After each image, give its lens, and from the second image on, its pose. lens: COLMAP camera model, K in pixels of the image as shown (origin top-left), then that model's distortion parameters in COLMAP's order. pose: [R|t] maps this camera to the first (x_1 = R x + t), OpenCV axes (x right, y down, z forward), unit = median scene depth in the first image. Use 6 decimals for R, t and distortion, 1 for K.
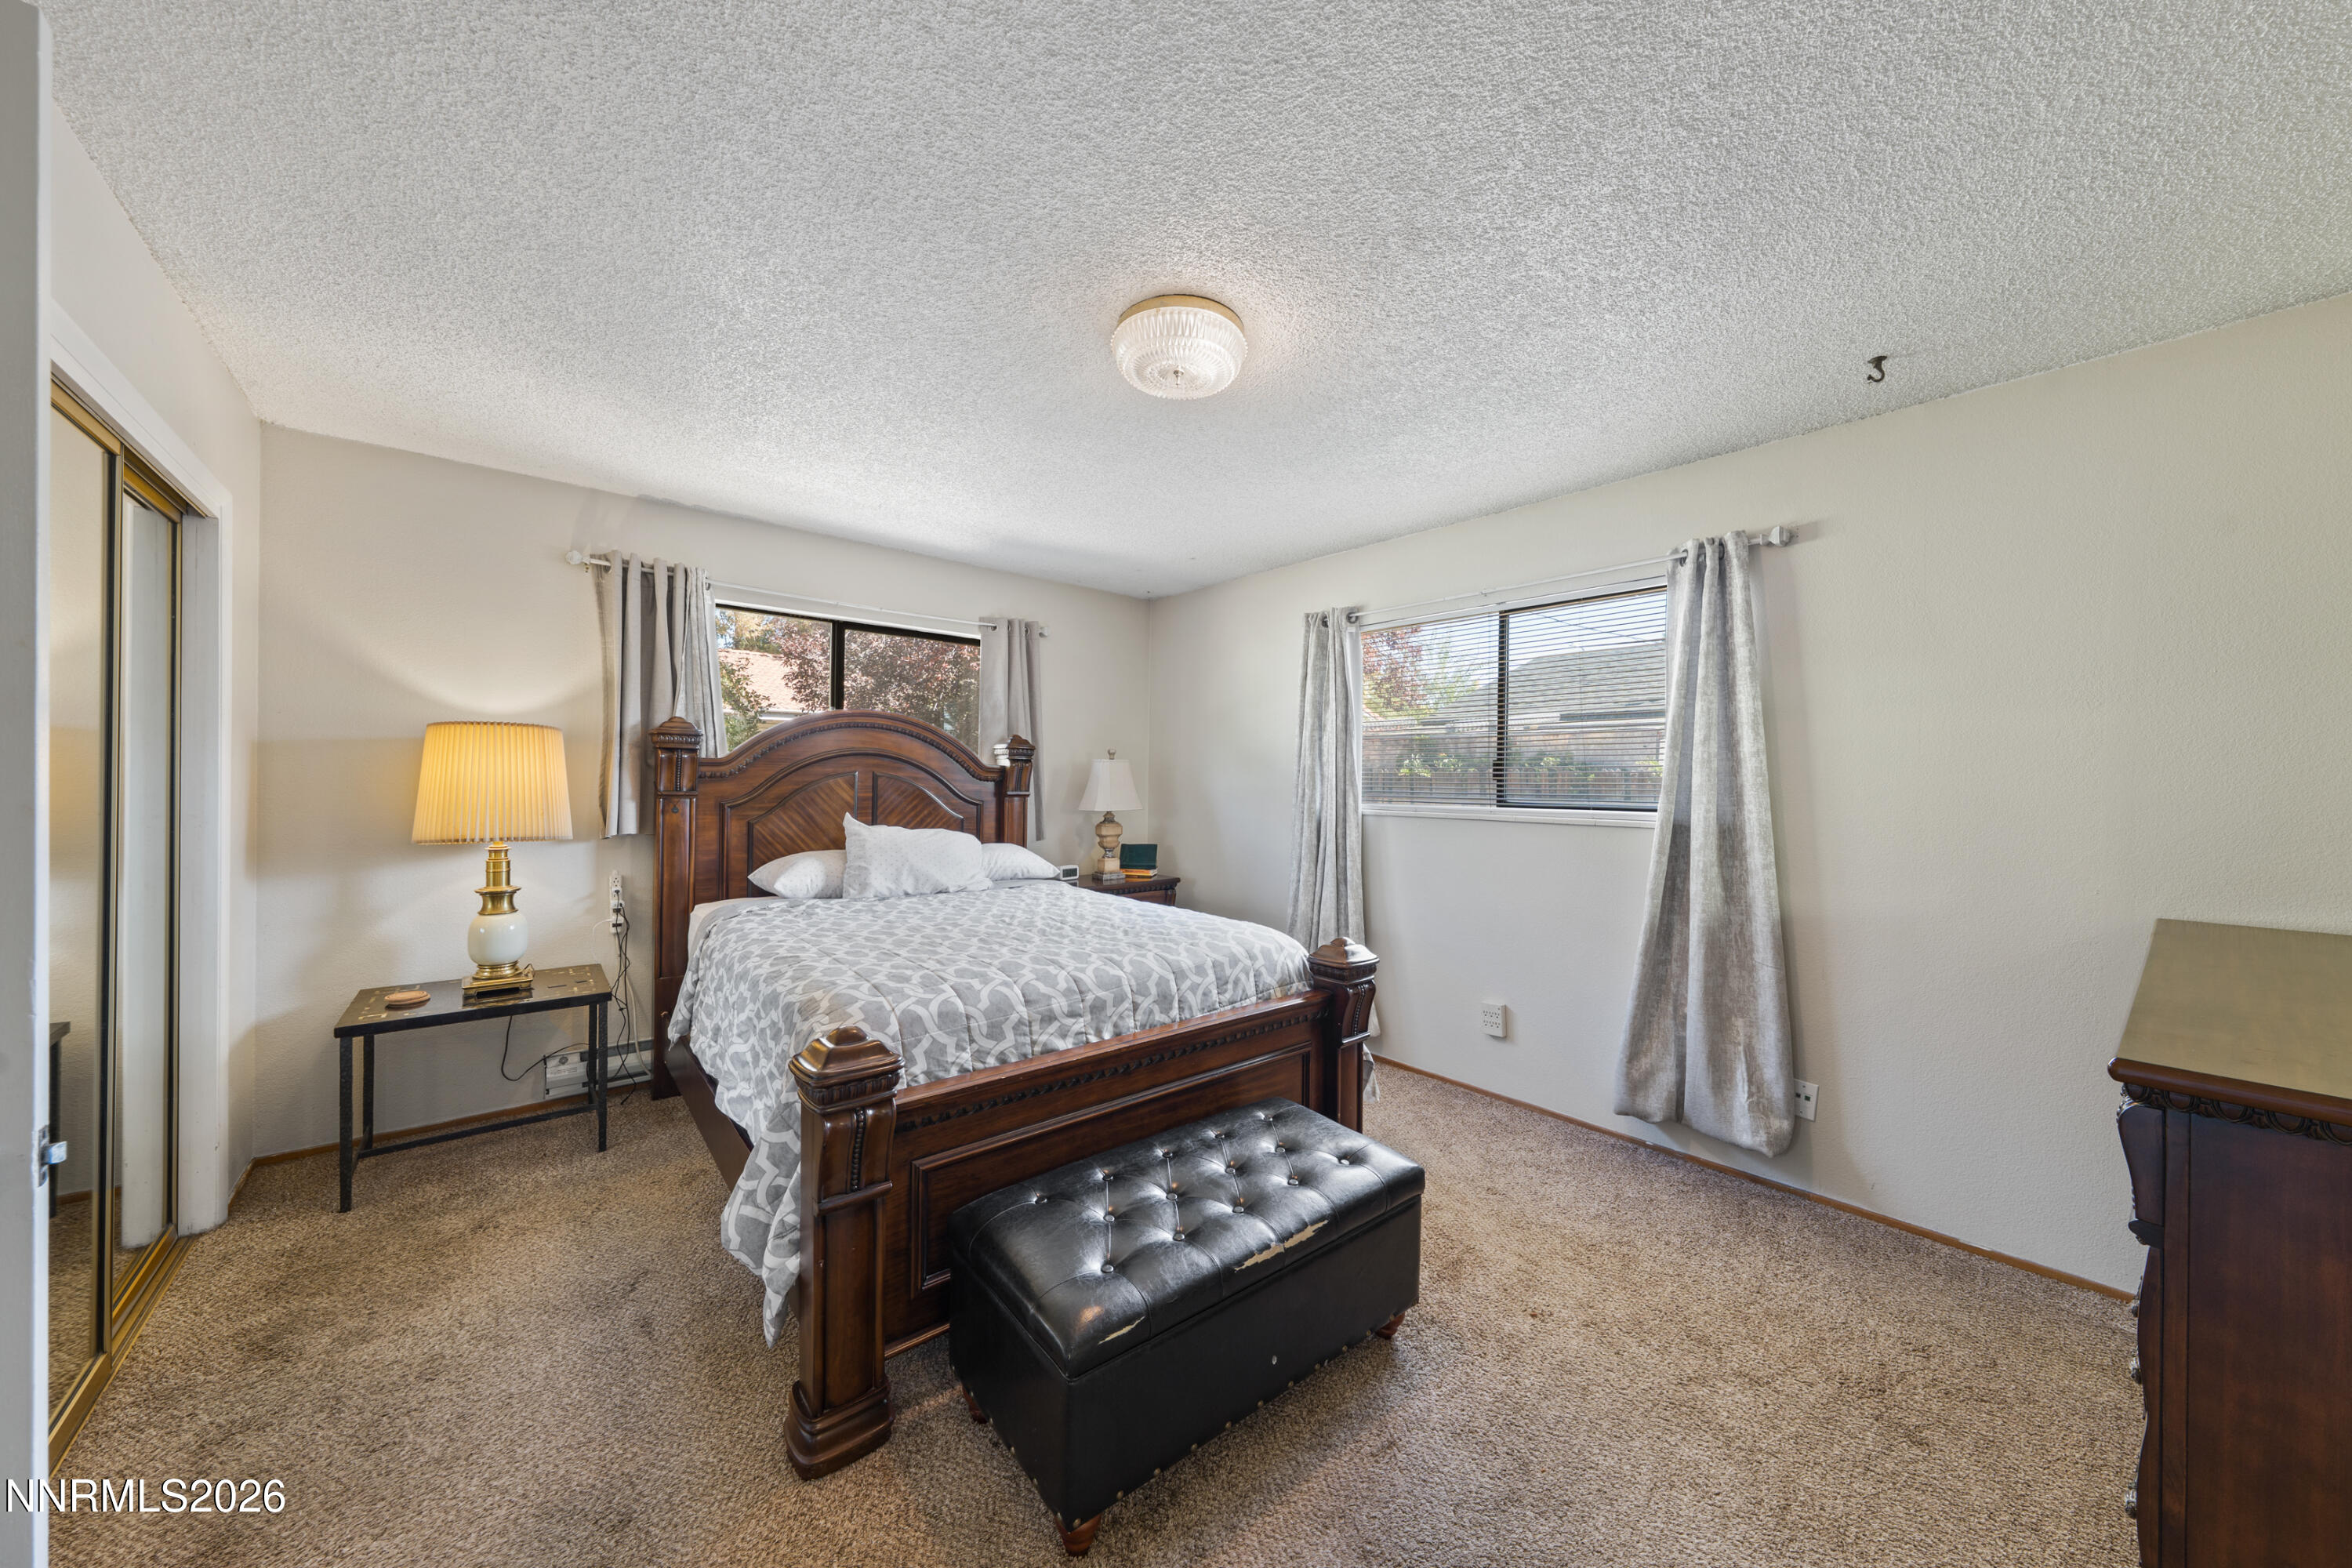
lens RADIAL K [[829.3, 0, 1169.8], [0, 829.3, 779.4], [0, 0, 1]] dist [0.000431, 0.000045]
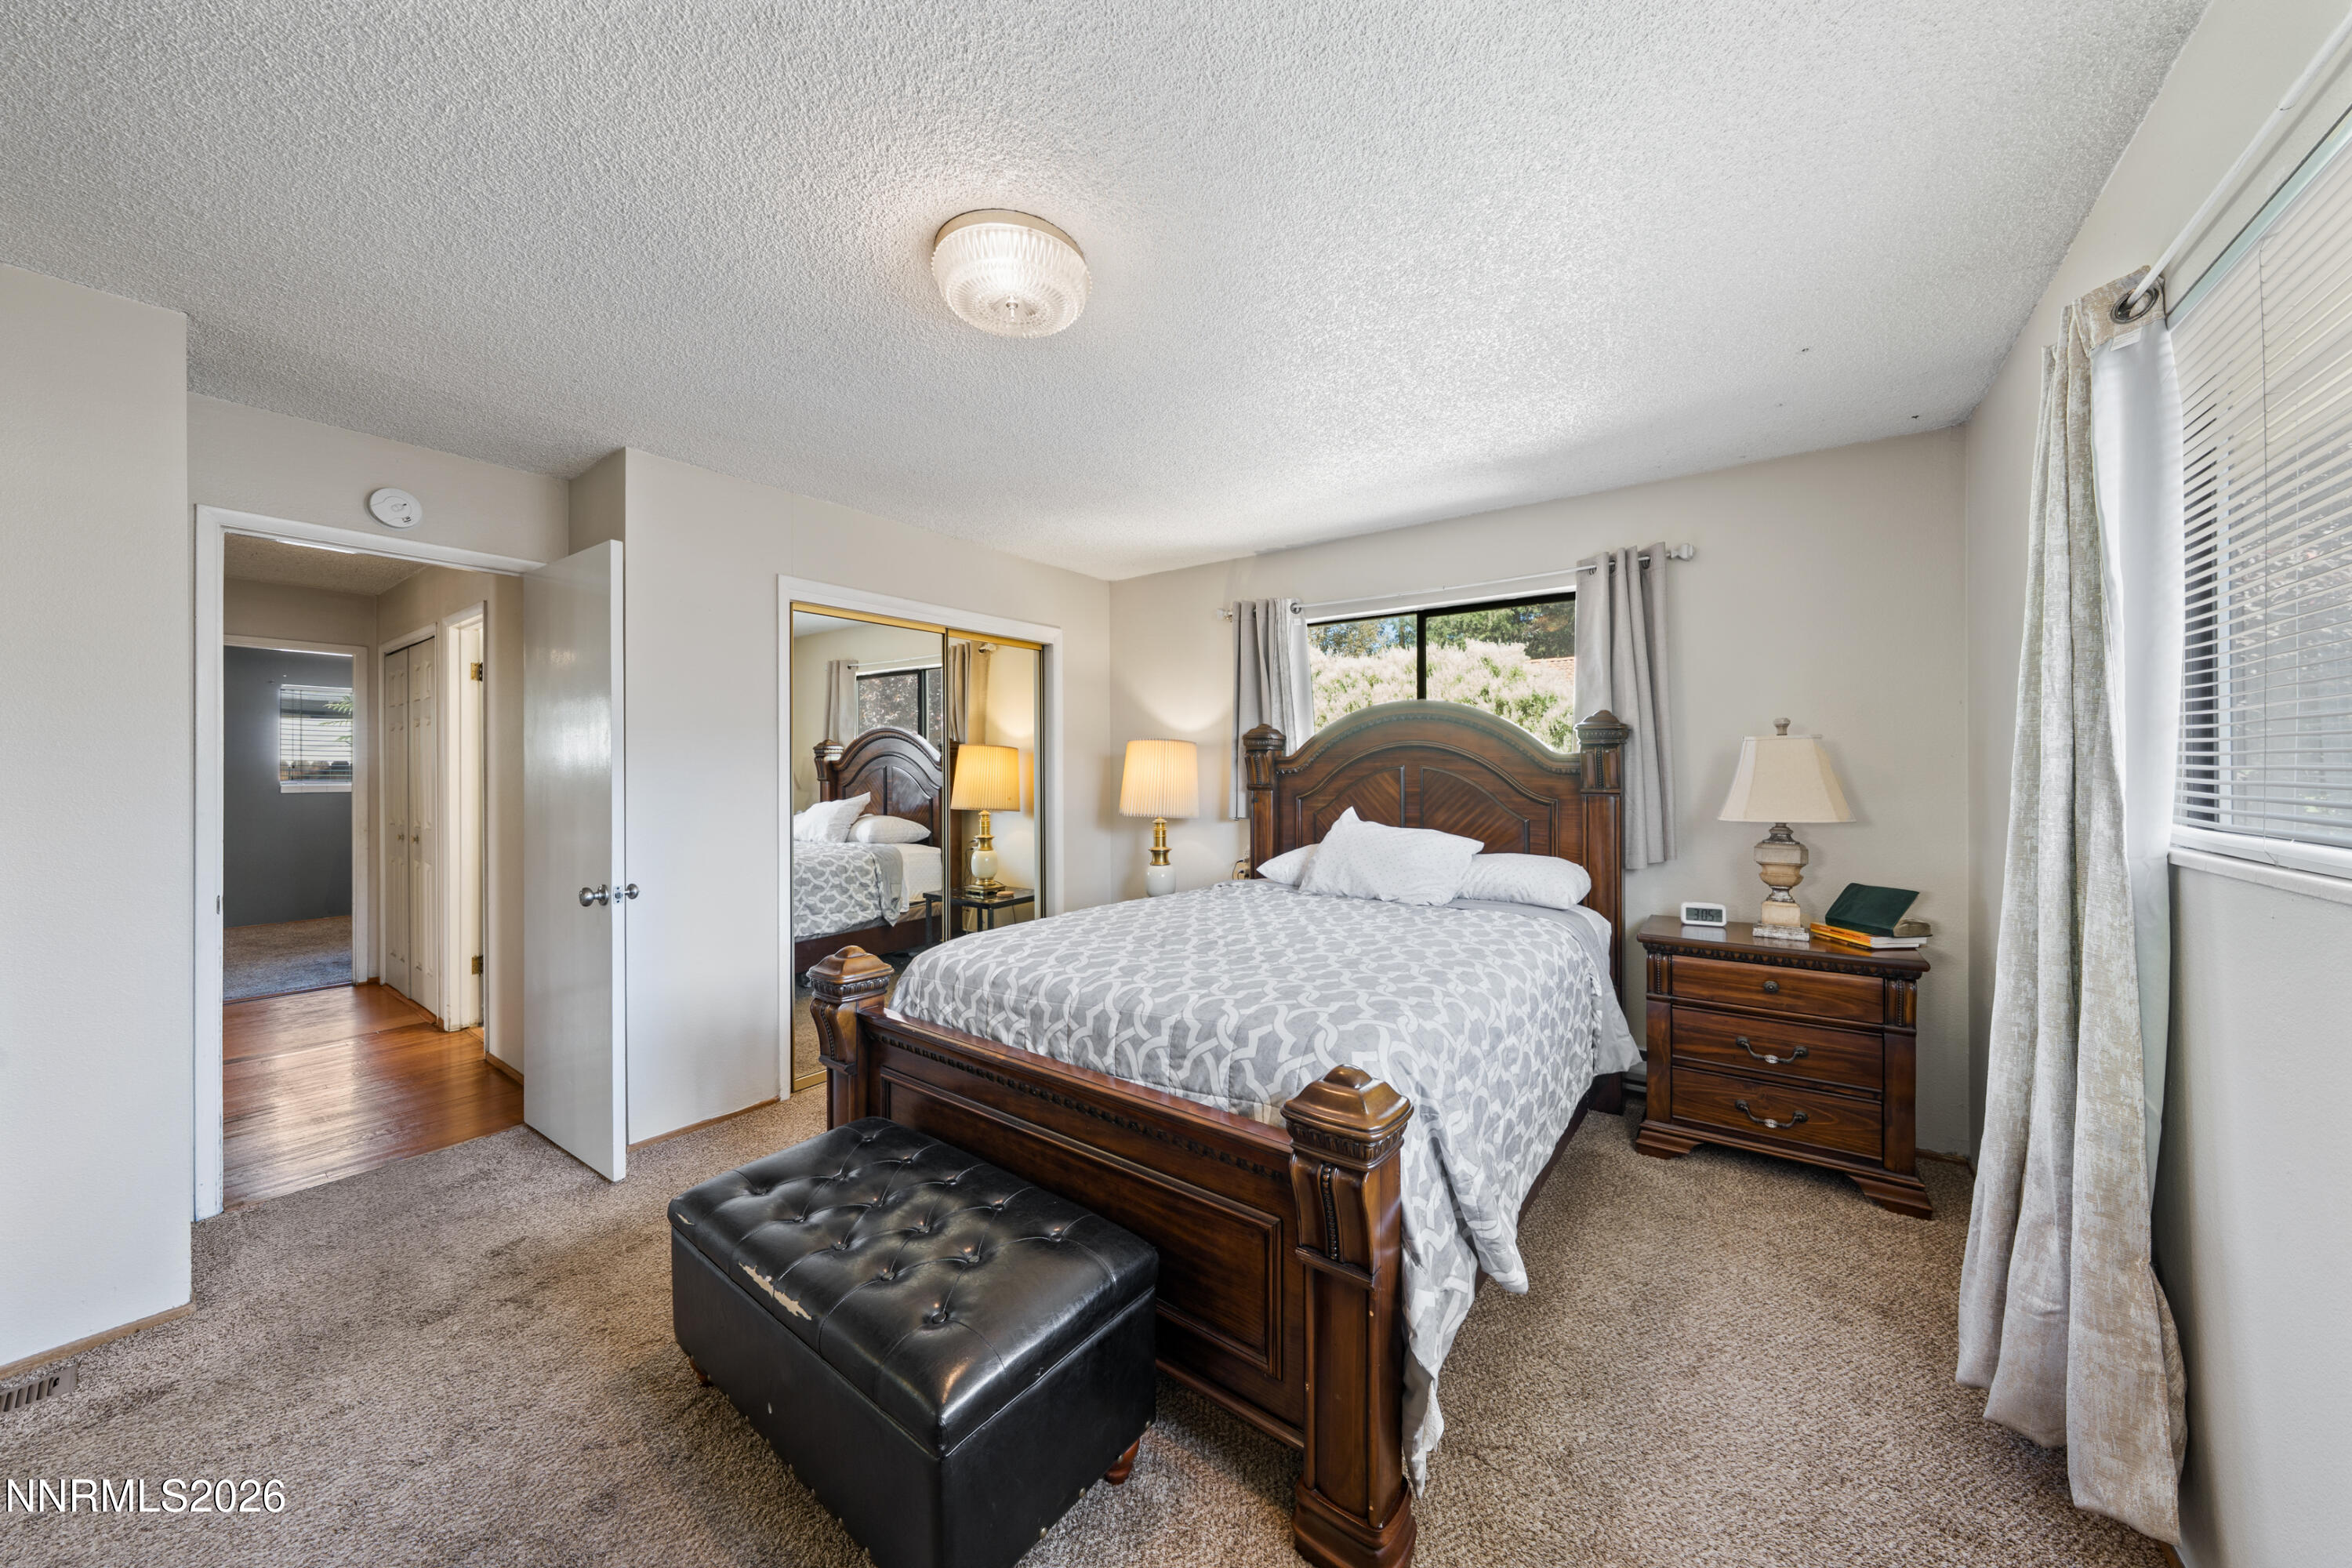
lens RADIAL K [[794.5, 0, 1168.3], [0, 794.5, 769.3], [0, 0, 1]] dist [-0.003994, 0.000246]
pose [[0.221976, -0.015058, -0.974936, 0.705113], [0.005199, 0.999885, -0.014260, 0.009786], [0.975038, -0.001904, 0.222029, 0.811392]]
